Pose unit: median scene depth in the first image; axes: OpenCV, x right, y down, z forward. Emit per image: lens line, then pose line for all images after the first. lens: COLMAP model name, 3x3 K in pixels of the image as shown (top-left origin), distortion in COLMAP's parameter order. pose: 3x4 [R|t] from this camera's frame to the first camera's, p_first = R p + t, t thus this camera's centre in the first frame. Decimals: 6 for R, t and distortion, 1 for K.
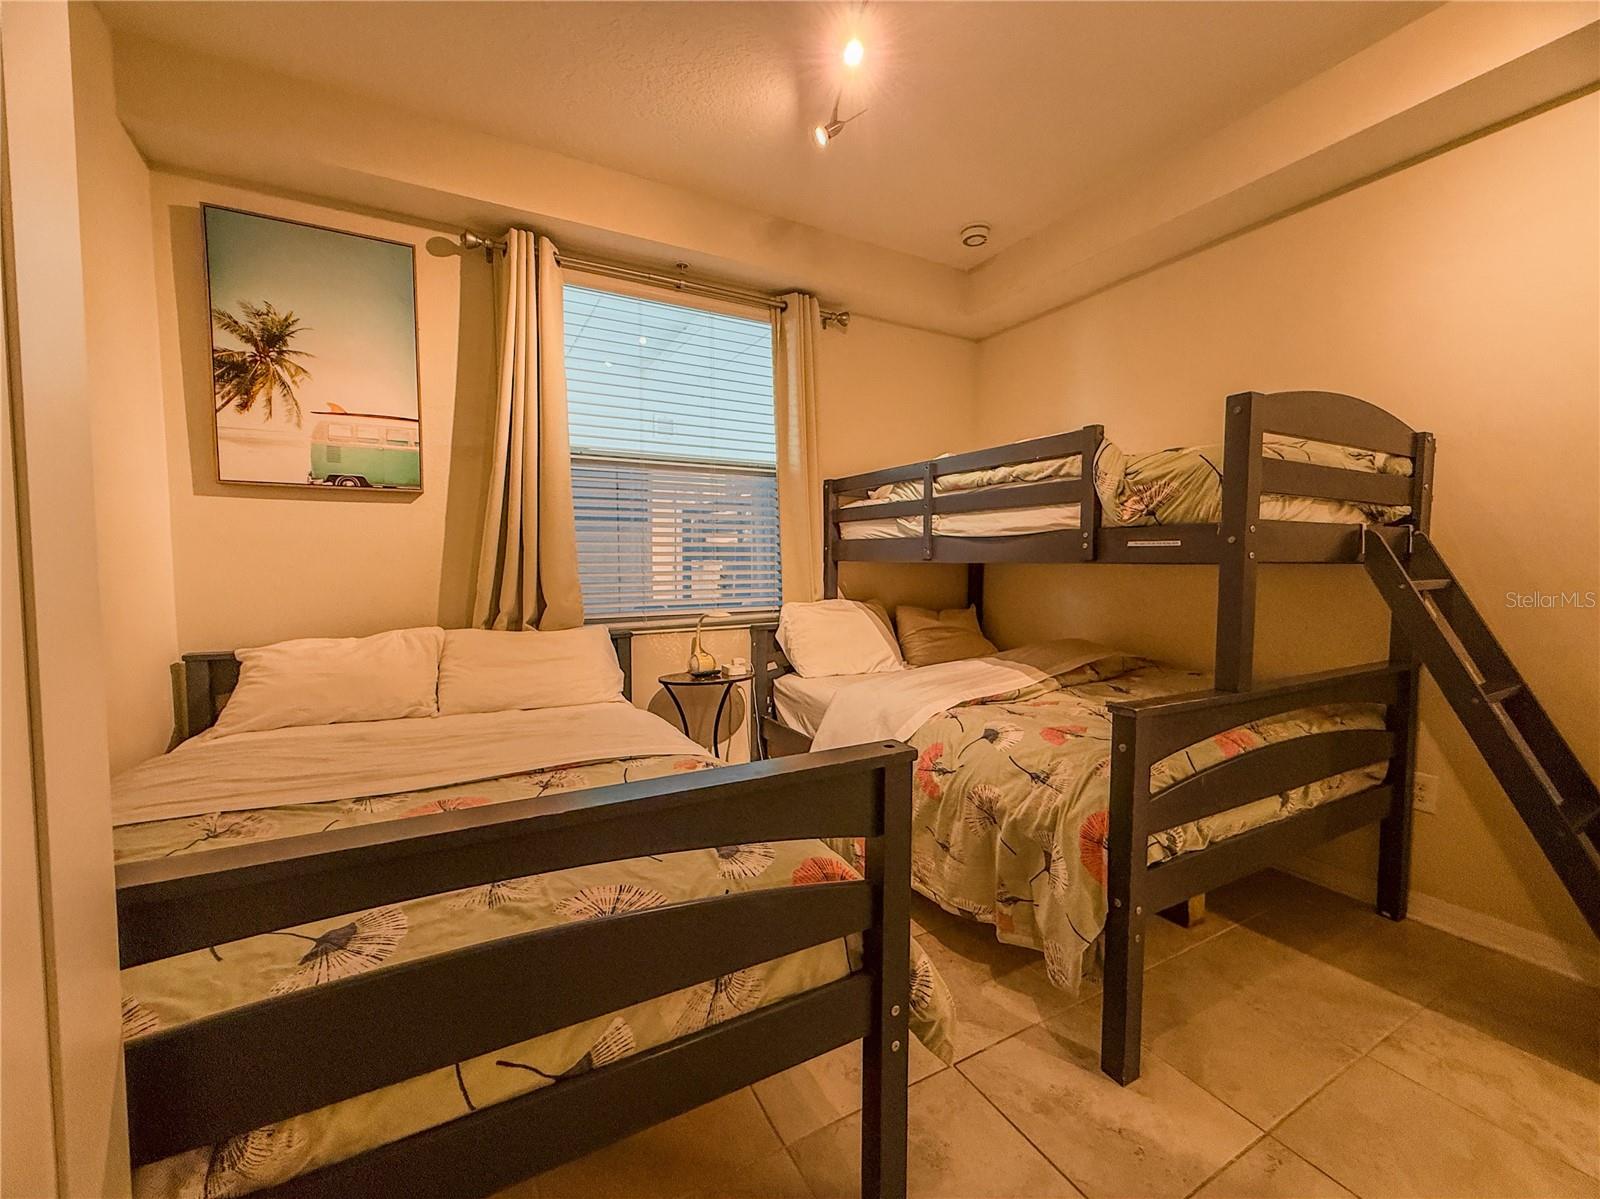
lens RADIAL K [[648.1, 0, 791.8], [0, 648.1, 591.6], [0, 0, 1]] dist [0.000839, 0.000366]
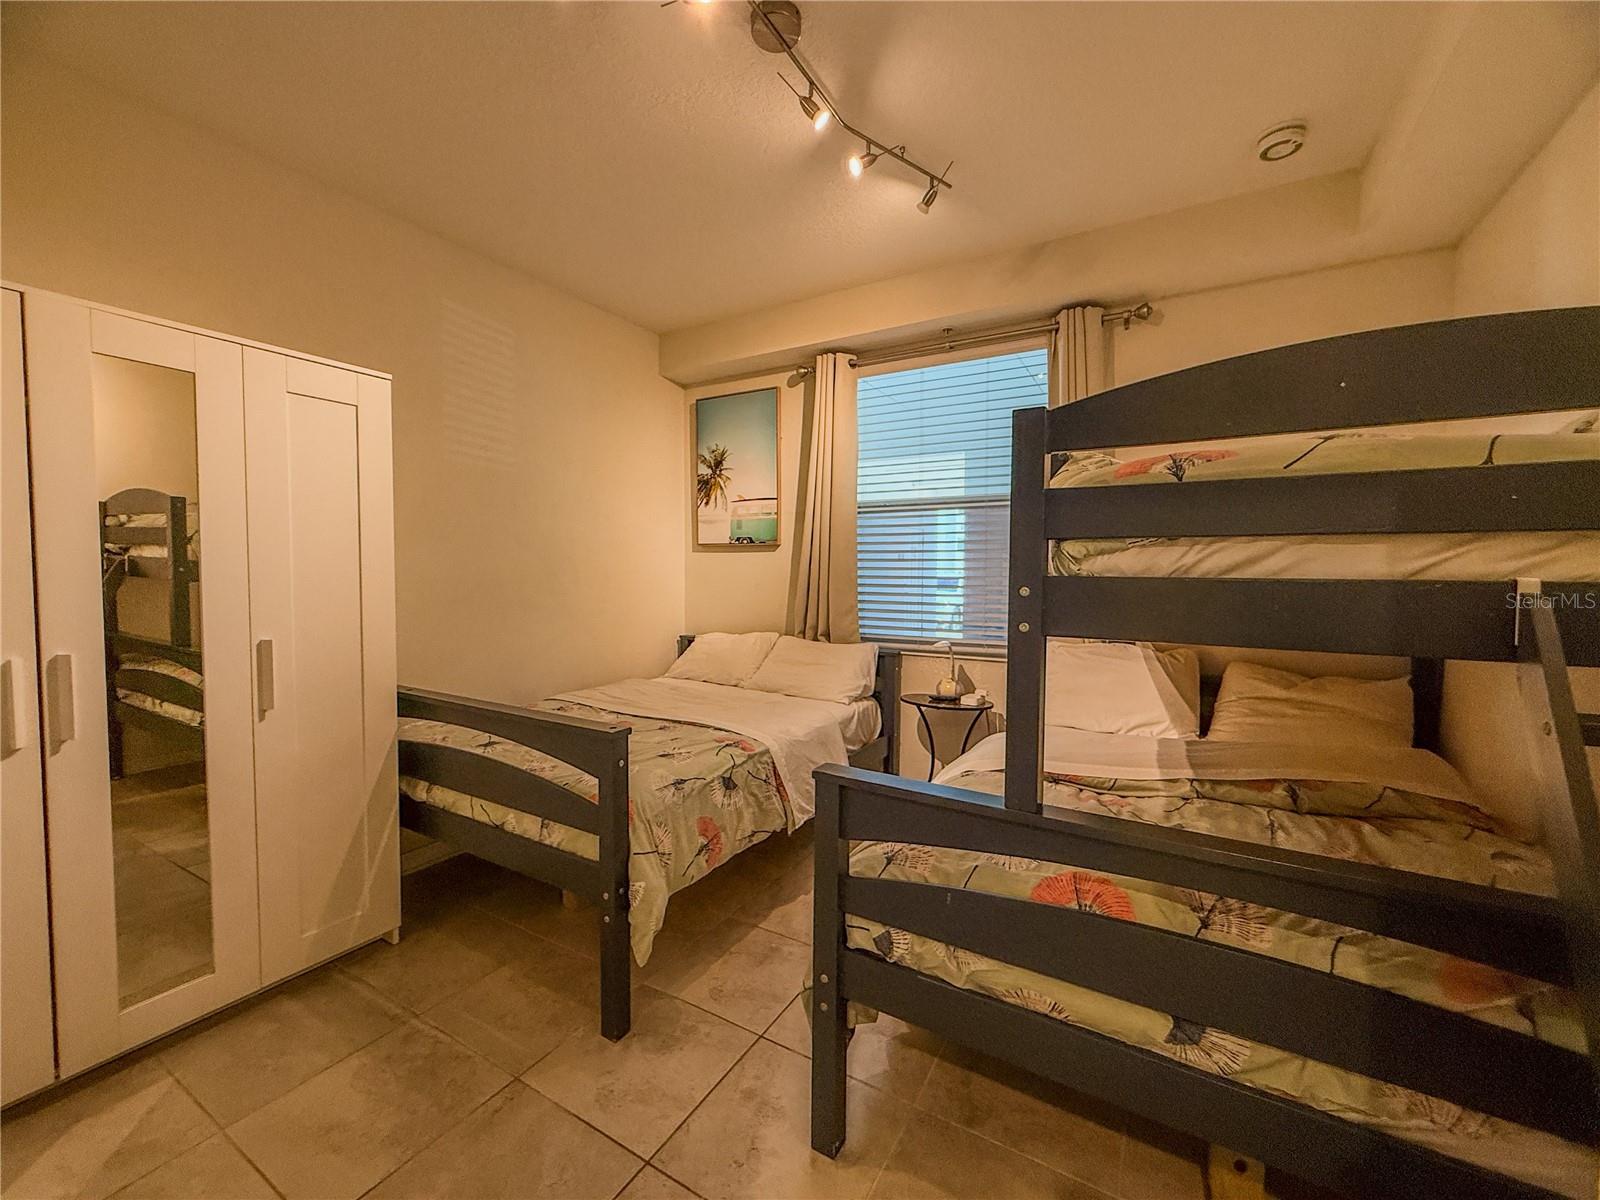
lens RADIAL K [[648.1, 0, 800.8], [0, 648.1, 599.0], [0, 0, 1]] dist [0.000839, 0.000366]
pose [[0.509996, 0.044410, -0.859030, 0.848601], [-0.048780, 0.998552, 0.022663, -0.066274], [0.858793, 0.030345, 0.511424, 0.283692]]
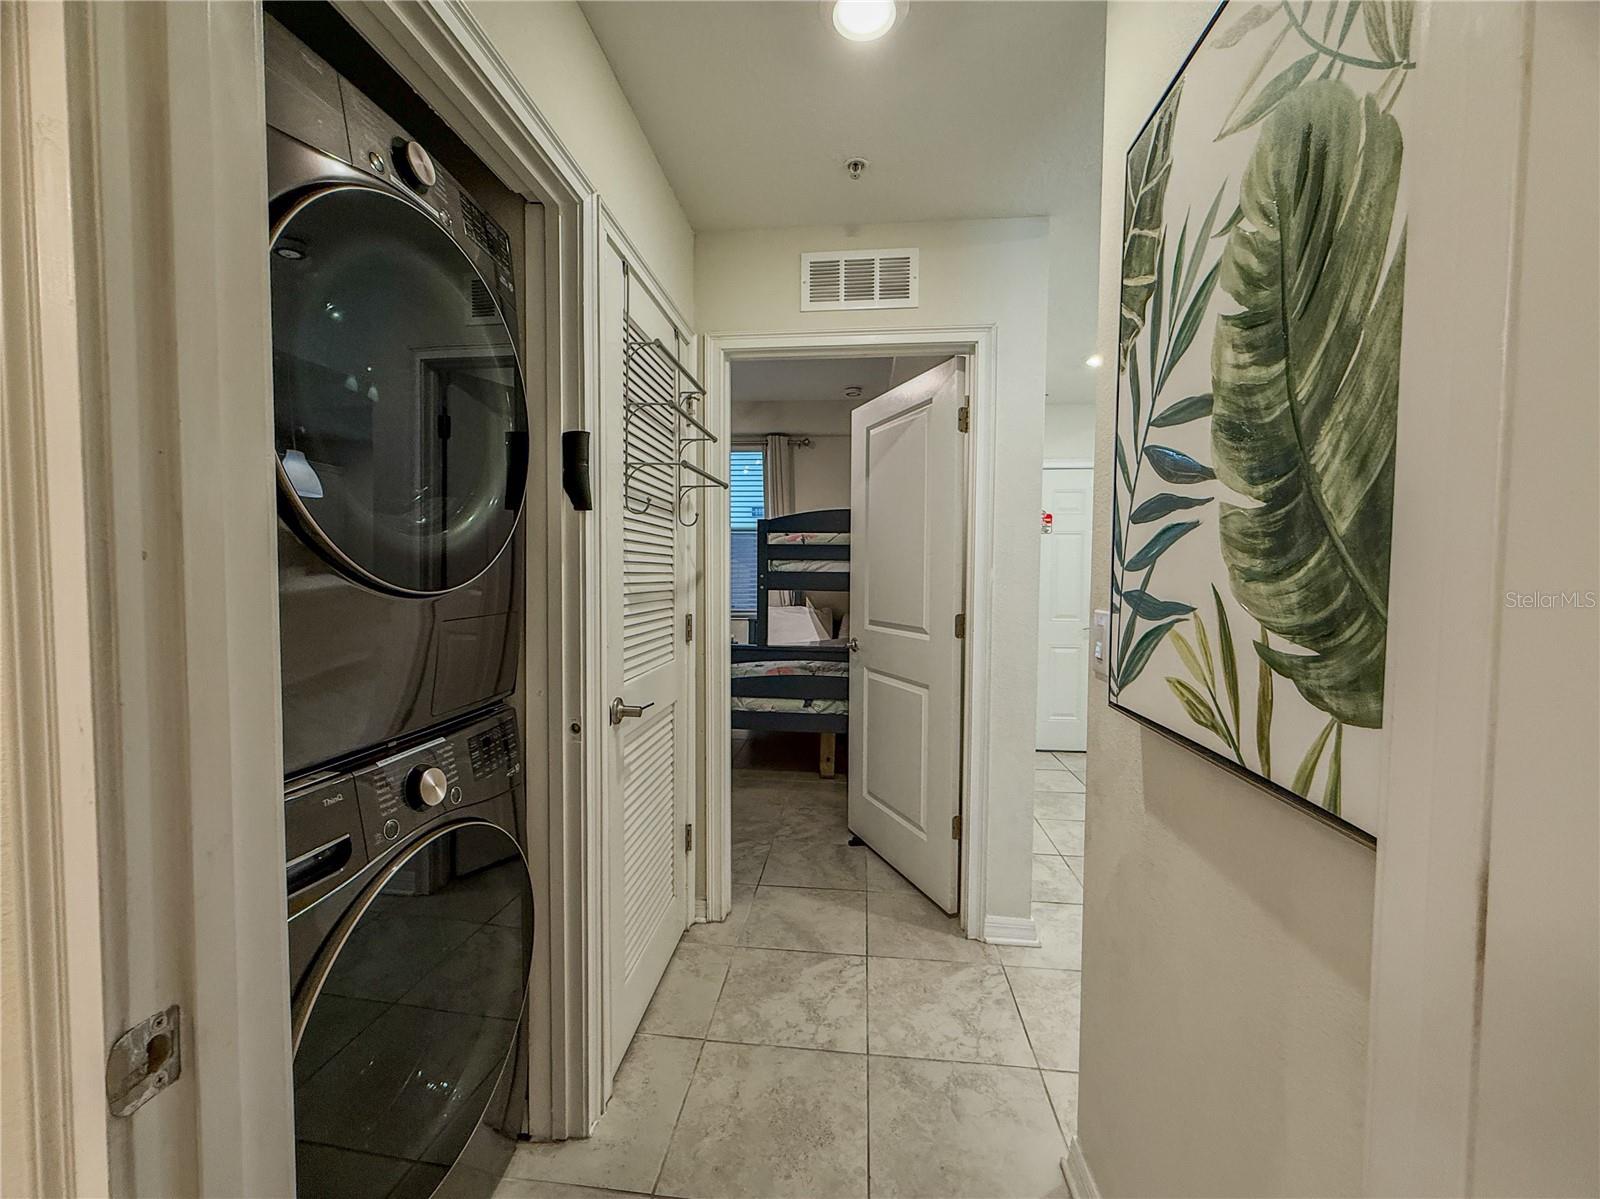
lens RADIAL K [[648.1, 0, 798.3], [0, 648.1, 591.1], [0, 0, 1]] dist [0.000839, 0.000366]
pose [[0.820016, 0.031520, -0.571471, 1.431376], [-0.036867, 0.999318, 0.002217, -0.042498], [0.571151, 0.019250, 0.820619, -0.486947]]
